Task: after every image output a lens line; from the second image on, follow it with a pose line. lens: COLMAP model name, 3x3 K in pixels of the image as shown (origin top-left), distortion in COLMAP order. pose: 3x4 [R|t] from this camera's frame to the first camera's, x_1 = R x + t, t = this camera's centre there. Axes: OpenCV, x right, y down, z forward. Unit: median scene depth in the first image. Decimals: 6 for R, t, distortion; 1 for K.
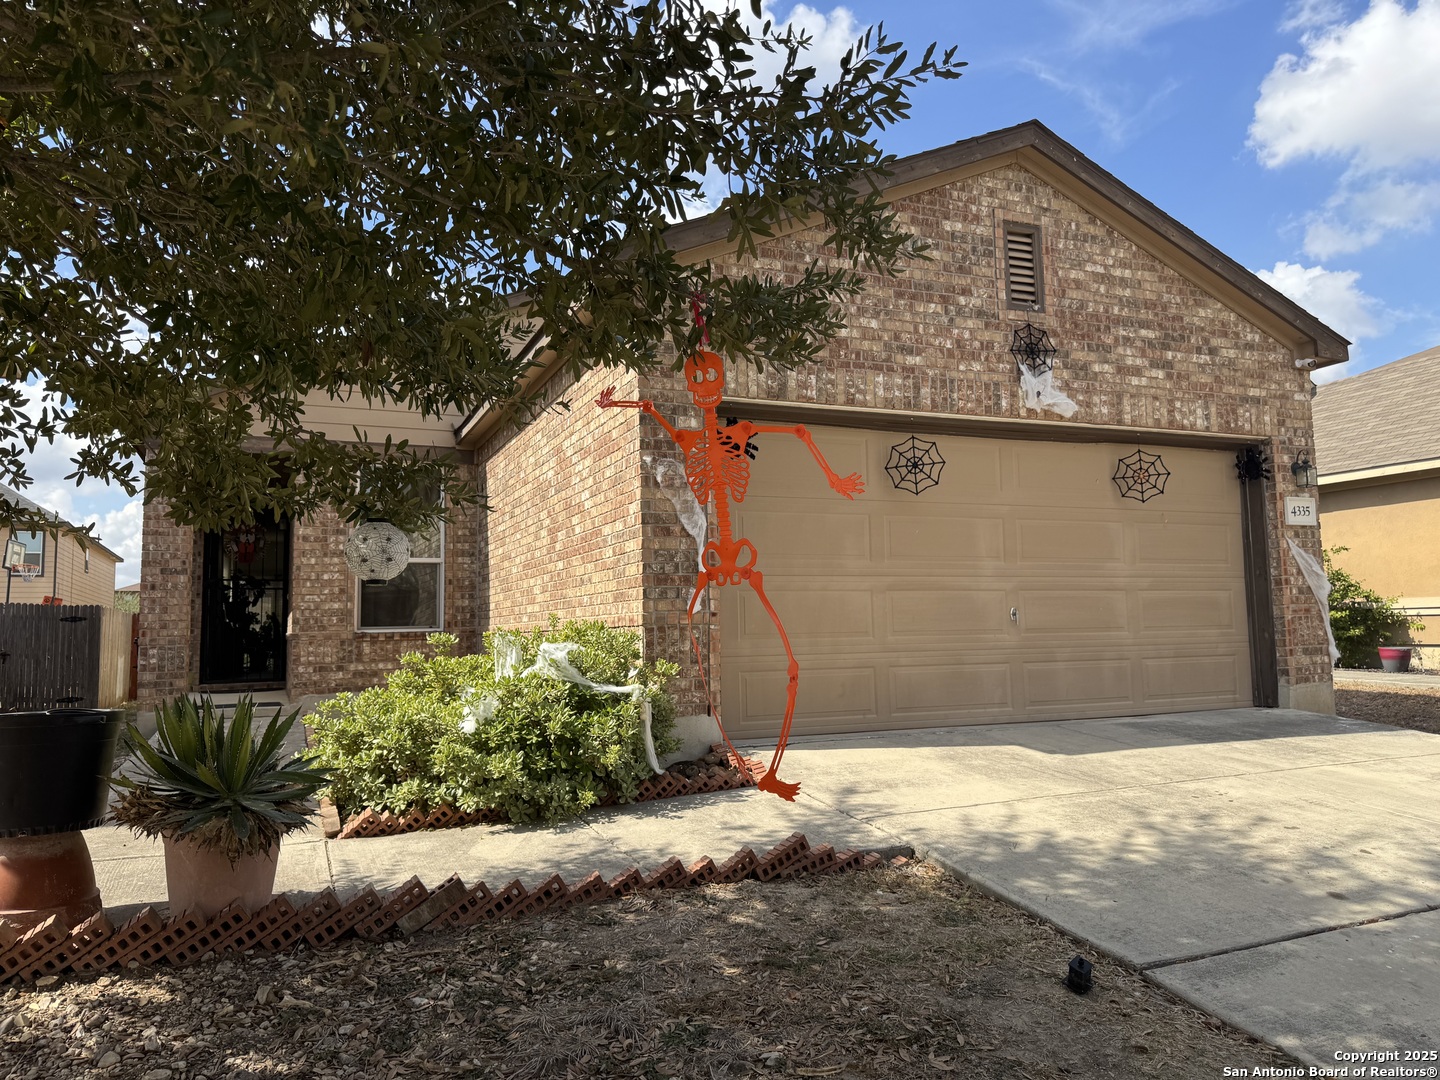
lens RADIAL K [[1010.5, 0, 699.1], [0, 1010.5, 538.7], [0, 0, 1]] dist [0.085042, -0.119638]
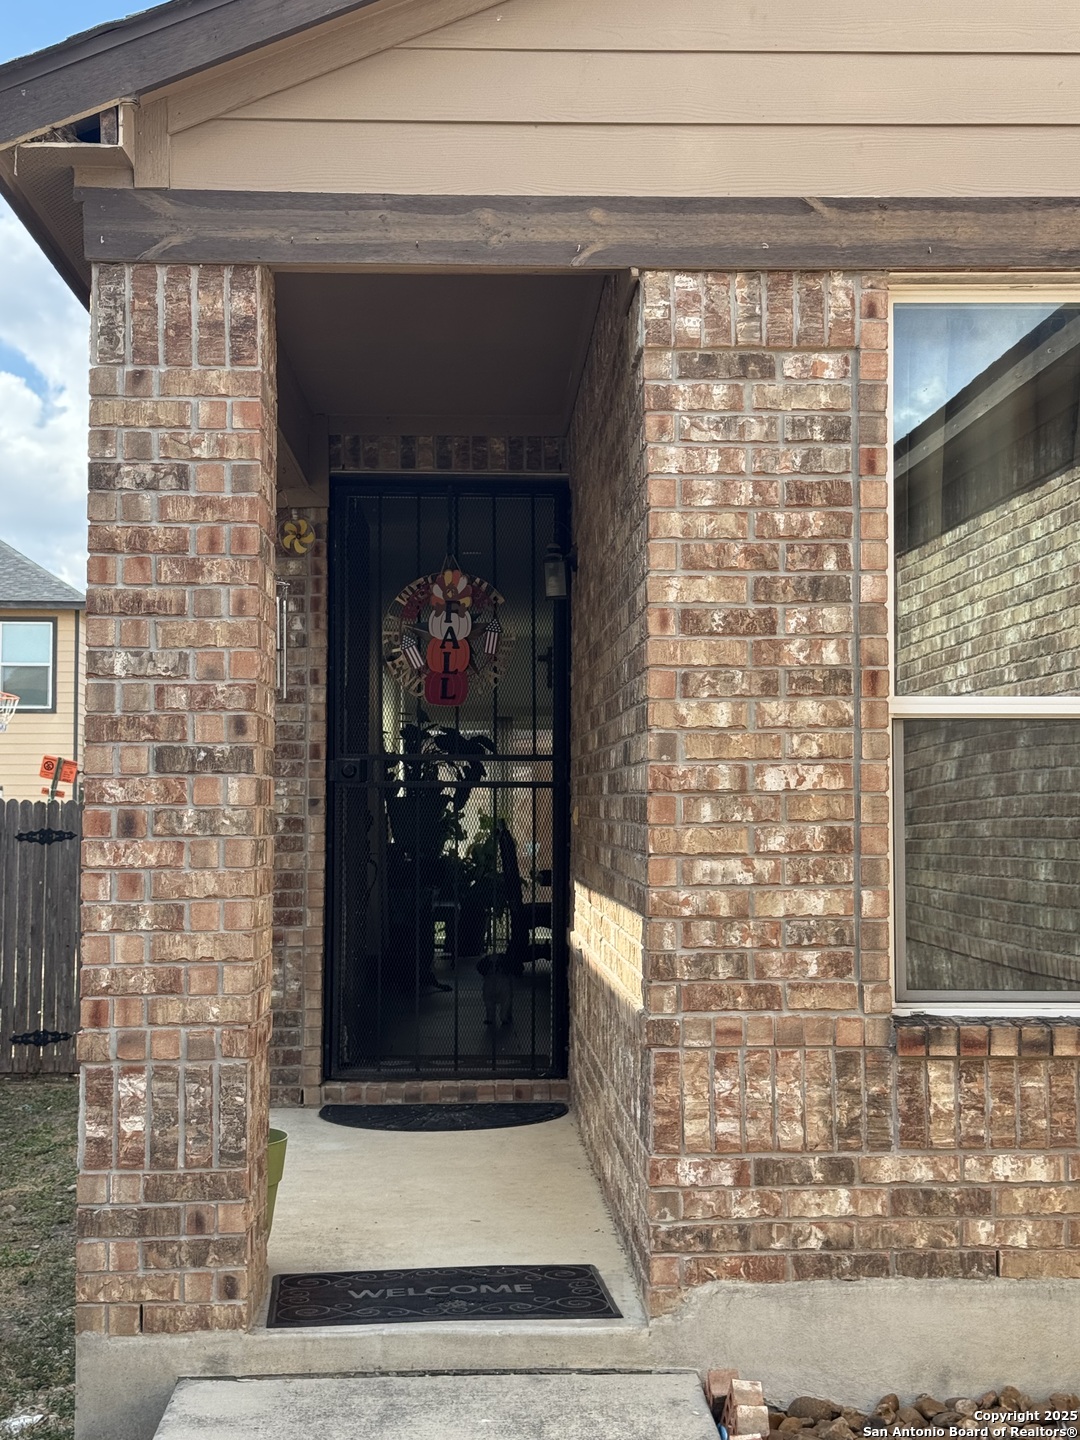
lens RADIAL K [[2098.4, 0, 557.9], [0, 2098.4, 721.1], [0, 0, 1]] dist [0.132532, 0.000000]
pose [[0.937056, -0.000578, -0.349178, -0.320205], [0.015770, 0.999048, 0.040668, 0.003876], [0.348822, -0.043614, 0.936174, 0.695752]]
